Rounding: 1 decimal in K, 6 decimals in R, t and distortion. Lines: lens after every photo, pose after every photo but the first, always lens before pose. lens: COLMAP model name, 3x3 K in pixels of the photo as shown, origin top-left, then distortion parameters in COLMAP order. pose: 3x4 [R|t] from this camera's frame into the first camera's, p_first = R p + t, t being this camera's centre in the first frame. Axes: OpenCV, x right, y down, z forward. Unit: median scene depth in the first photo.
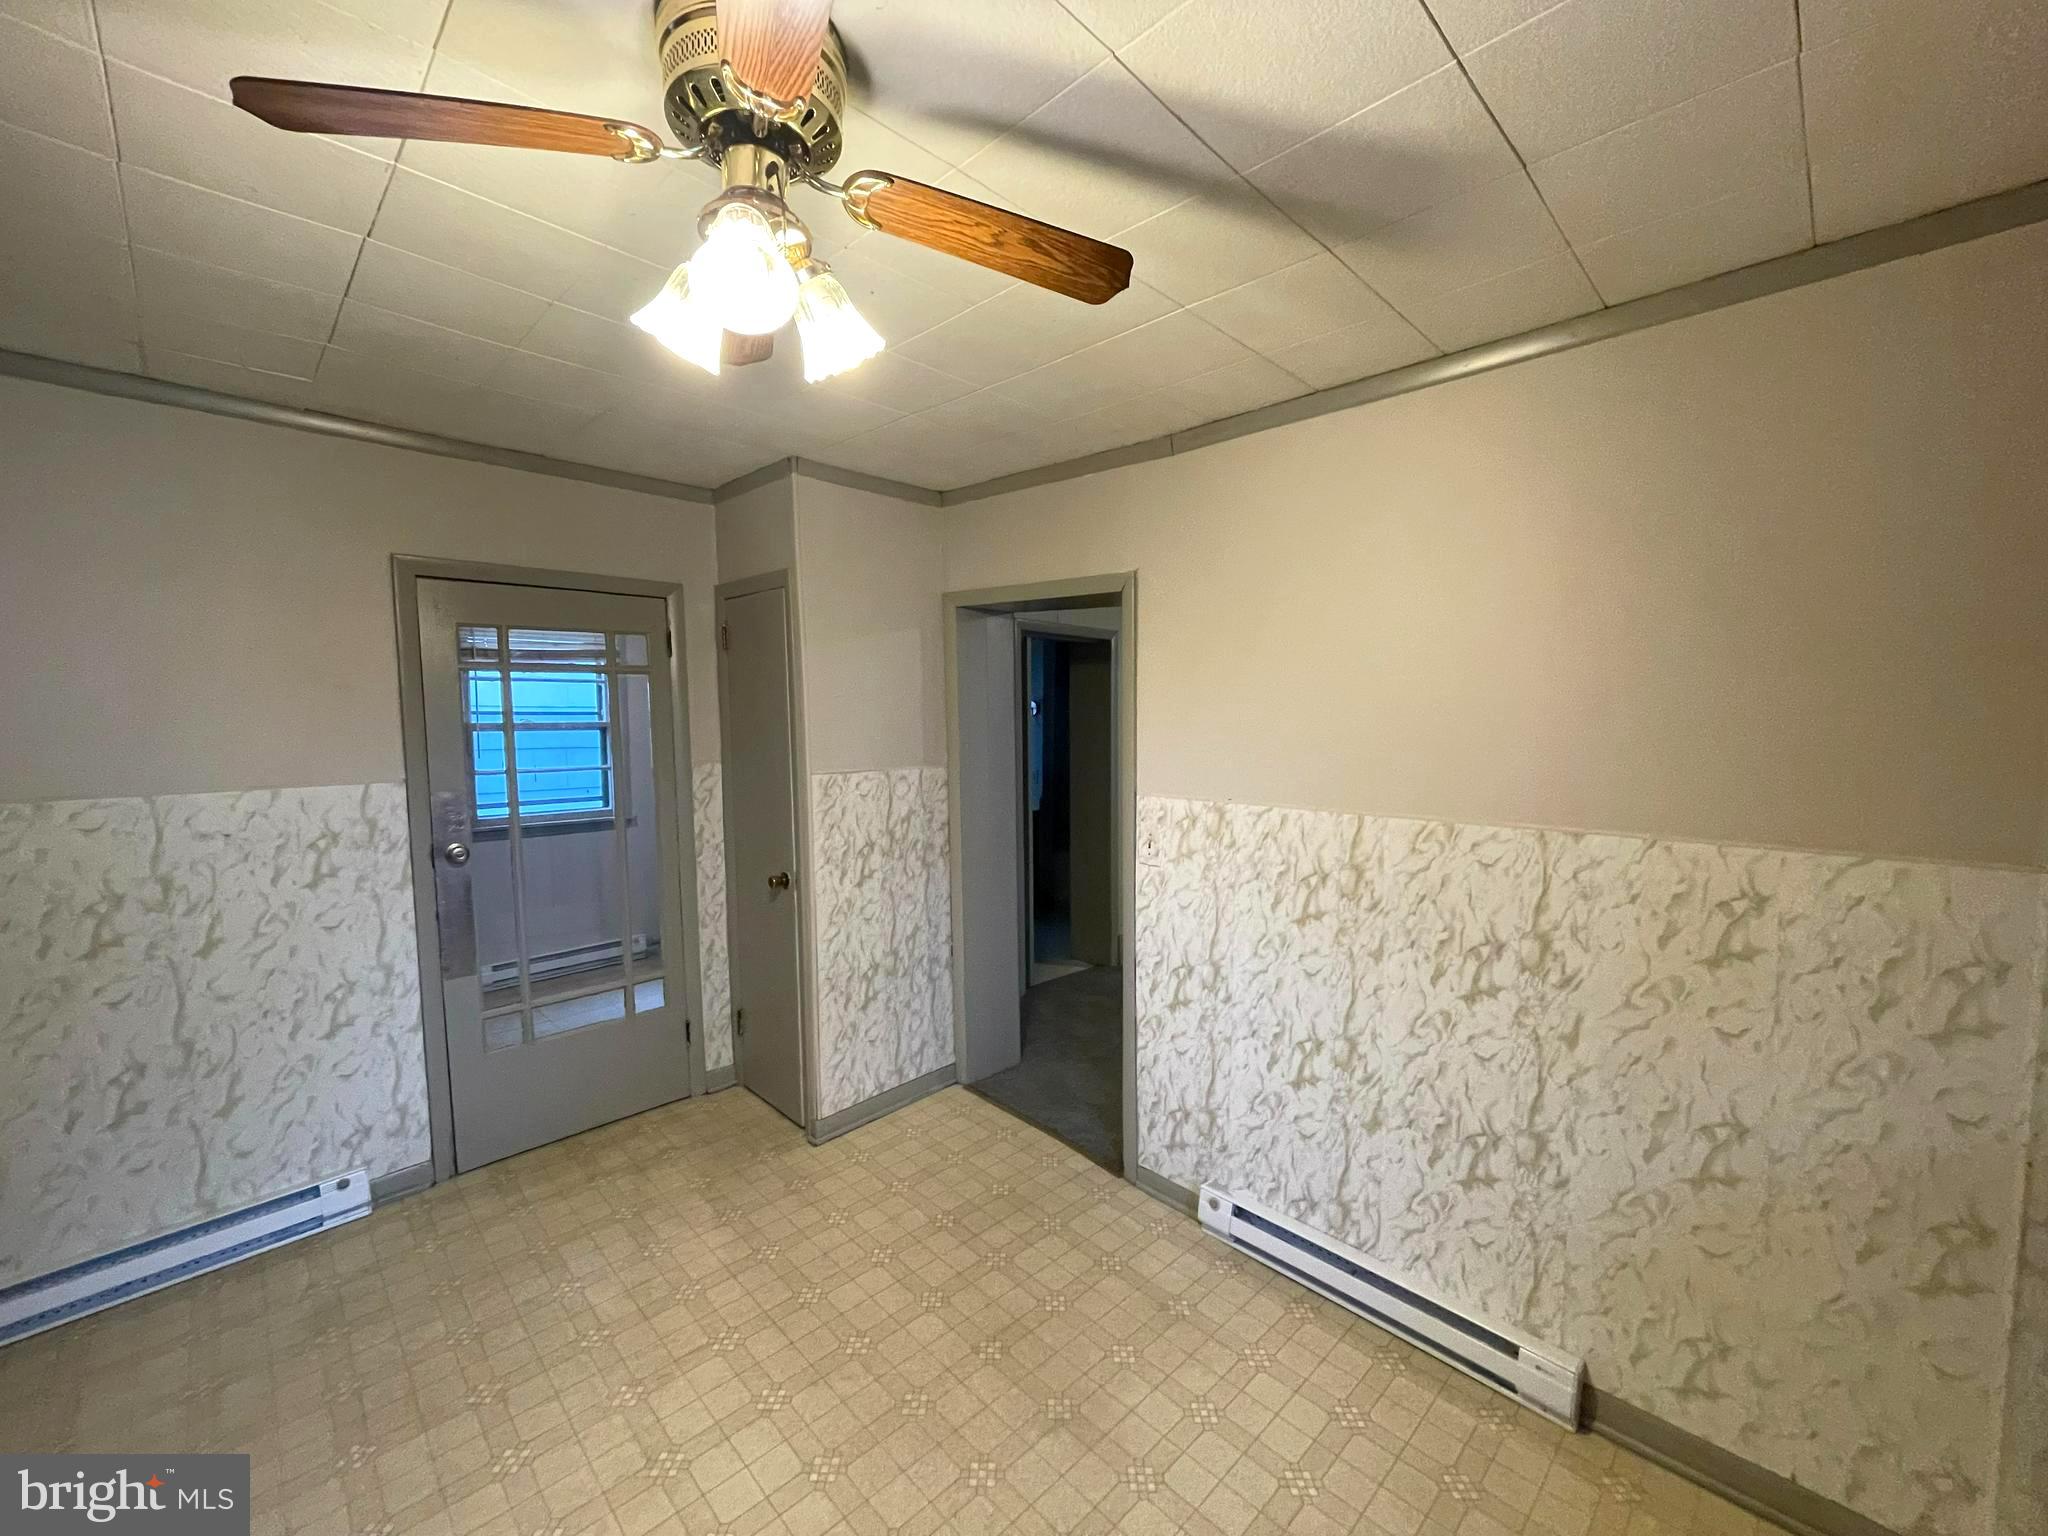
lens RADIAL K [[824.6, 0, 1013.4], [0, 824.6, 775.7], [0, 0, 1]] dist [-0.007552, 0.002325]
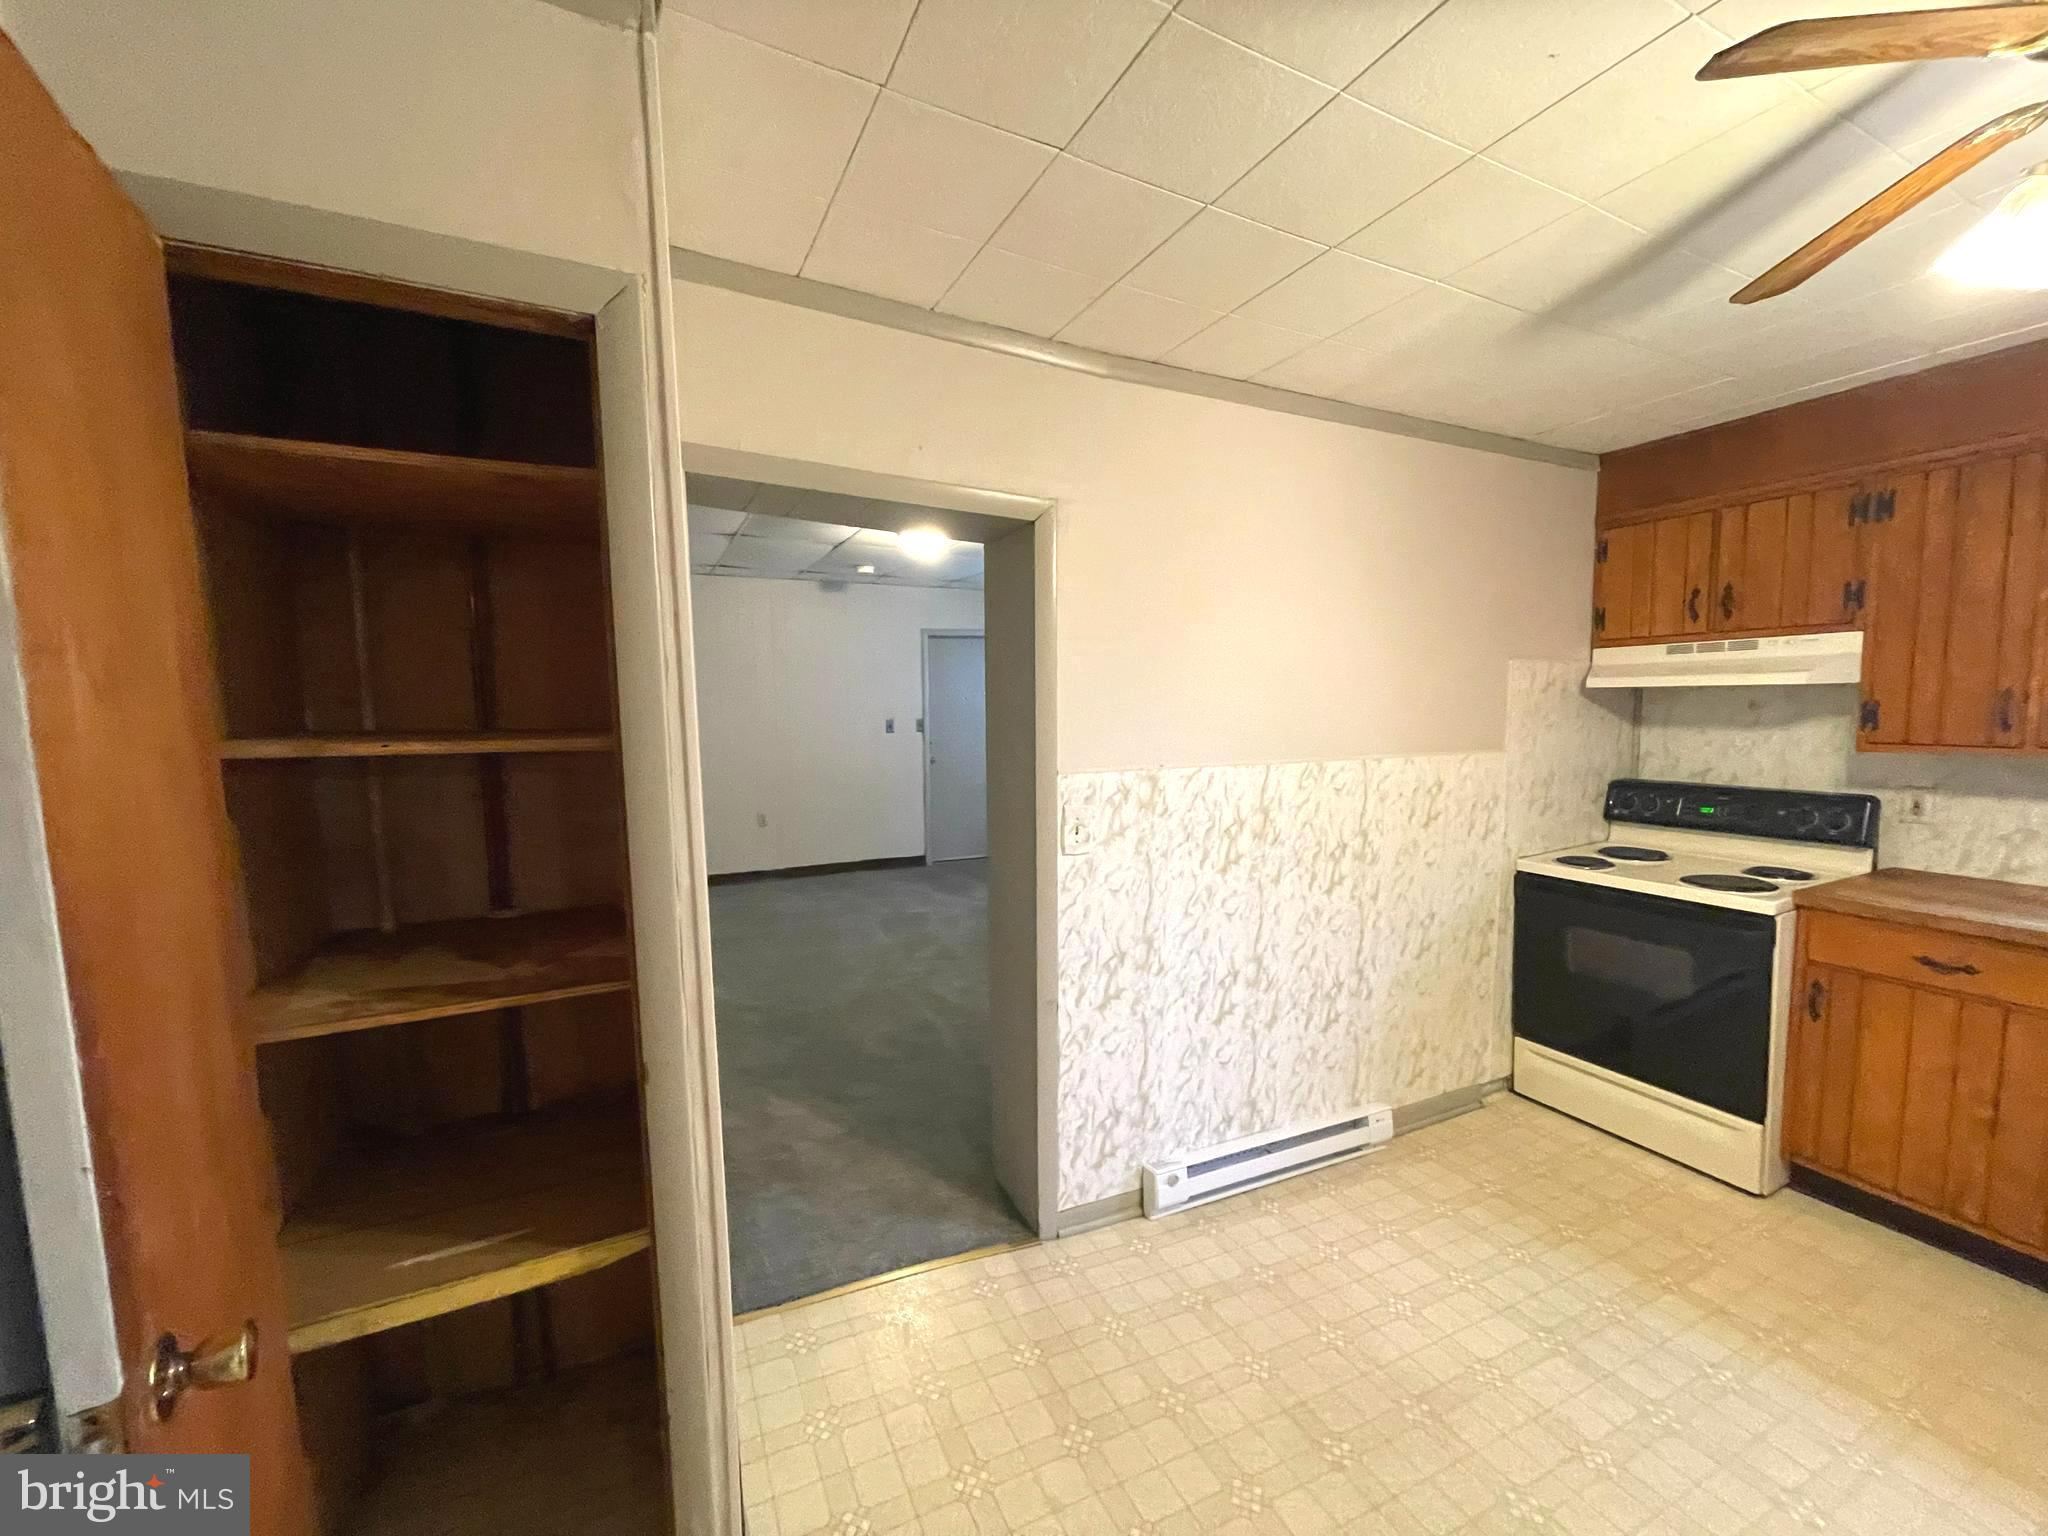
lens RADIAL K [[824.6, 0, 1018.6], [0, 824.6, 769.3], [0, 0, 1]] dist [-0.007552, 0.002325]
pose [[0.319010, -0.079995, 0.944369, -0.741176], [0.073907, 0.995497, 0.059359, -0.038765], [-0.944865, 0.050860, 0.323485, 0.884284]]
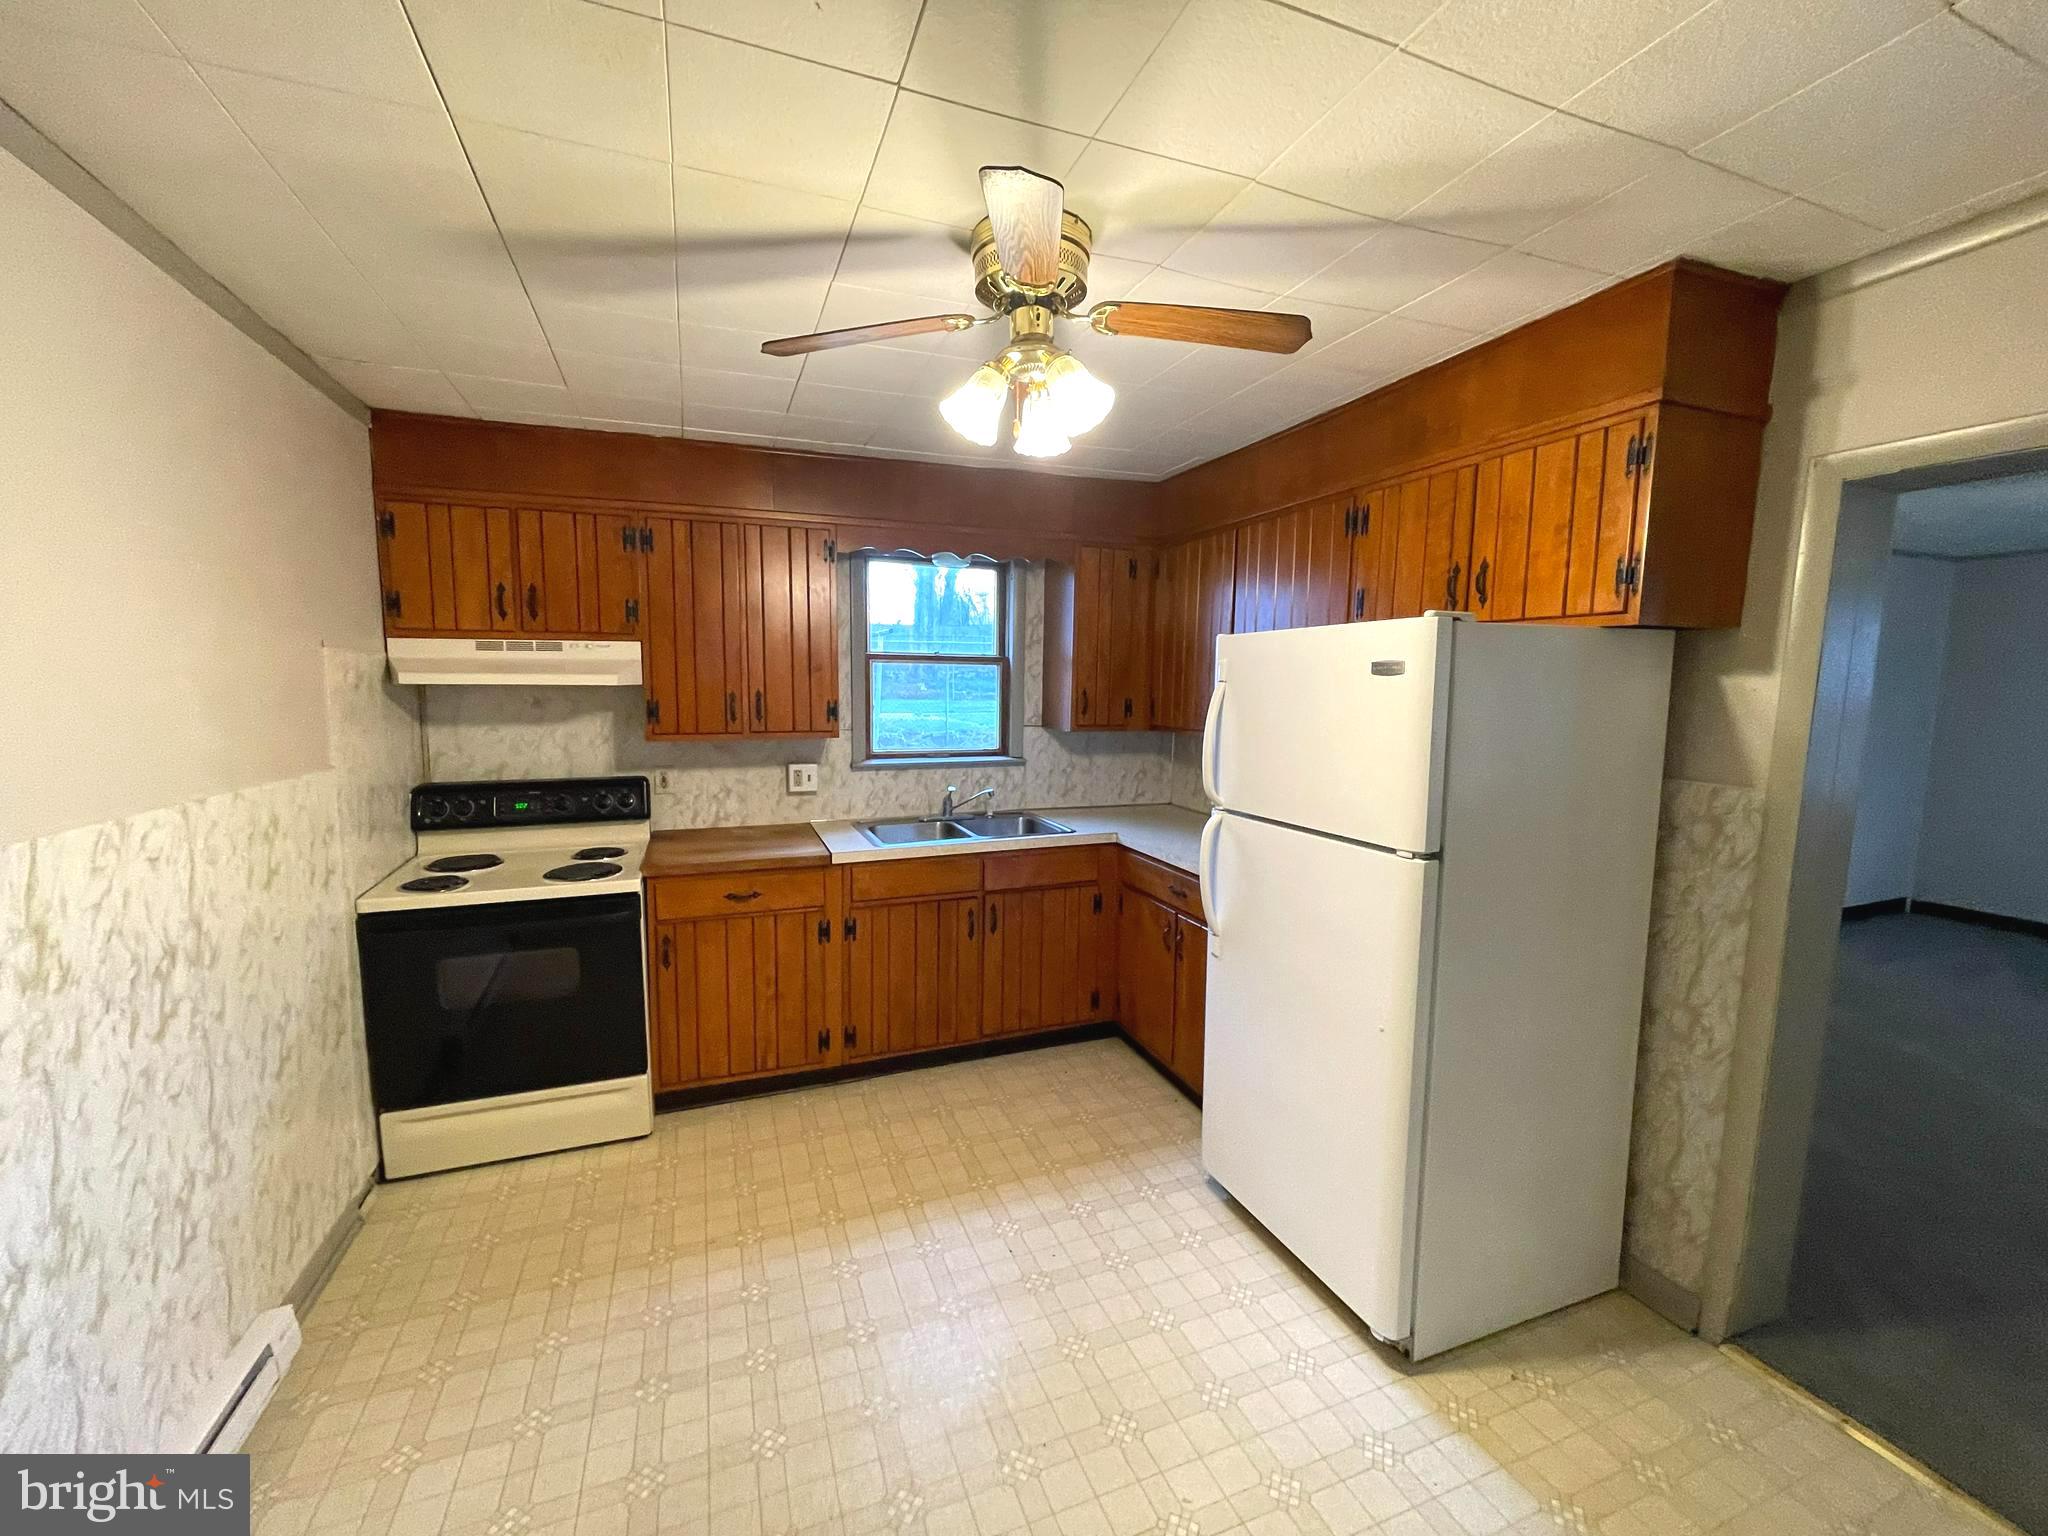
lens RADIAL K [[824.6, 0, 1016.7], [0, 824.6, 770.9], [0, 0, 1]] dist [-0.007552, 0.002325]
pose [[-0.919267, -0.048295, 0.390661, -0.421245], [0.019665, 0.985572, 0.168113, -0.079016], [-0.393144, 0.162222, -0.905054, 1.151955]]
